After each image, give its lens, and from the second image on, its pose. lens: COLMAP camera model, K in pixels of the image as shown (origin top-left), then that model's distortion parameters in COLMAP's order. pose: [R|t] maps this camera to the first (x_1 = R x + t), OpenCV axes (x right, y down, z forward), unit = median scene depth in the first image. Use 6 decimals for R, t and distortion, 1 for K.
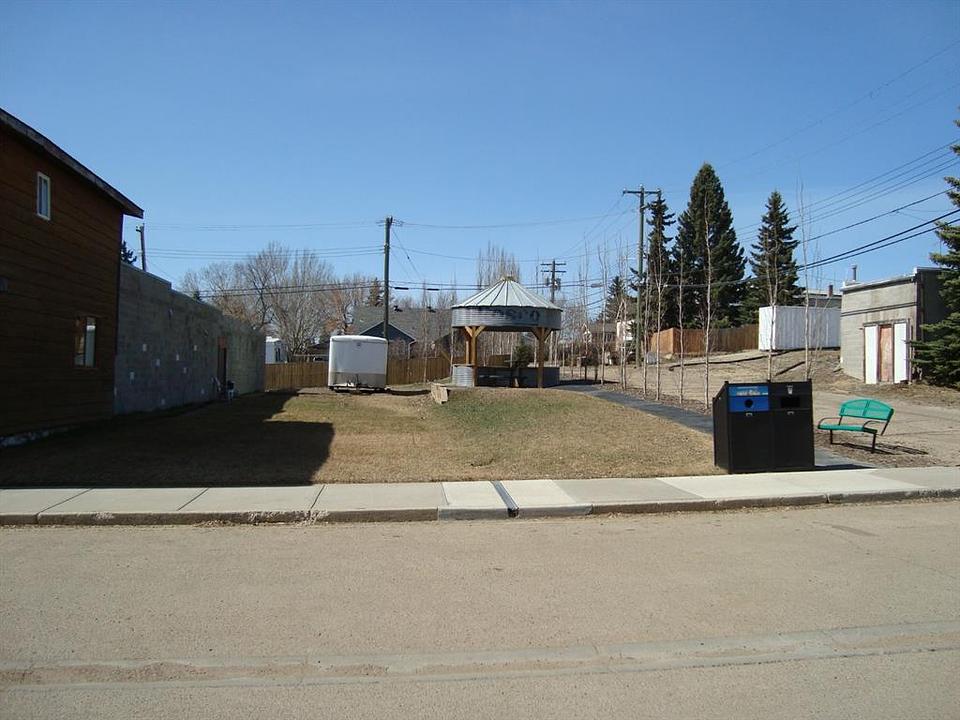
lens RADIAL K [[885.4, 0, 482.4], [0, 885.4, 359.1], [0, 0, 1]] dist [-0.131572, 0.000000]
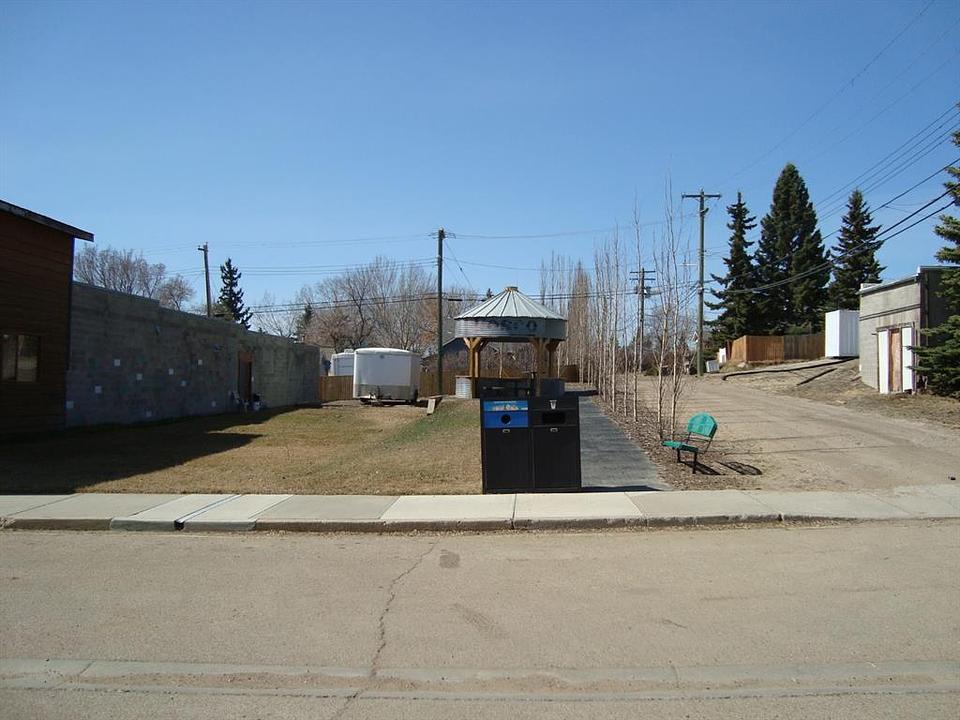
lens RADIAL K [[885.4, 0, 480.8], [0, 885.4, 356.7], [0, 0, 1]] dist [-0.131572, 0.000000]
pose [[0.988143, -0.011007, -0.153140, 0.153887], [0.008861, 0.999853, -0.014693, -0.000921], [0.153279, 0.013162, 0.988095, 0.019406]]
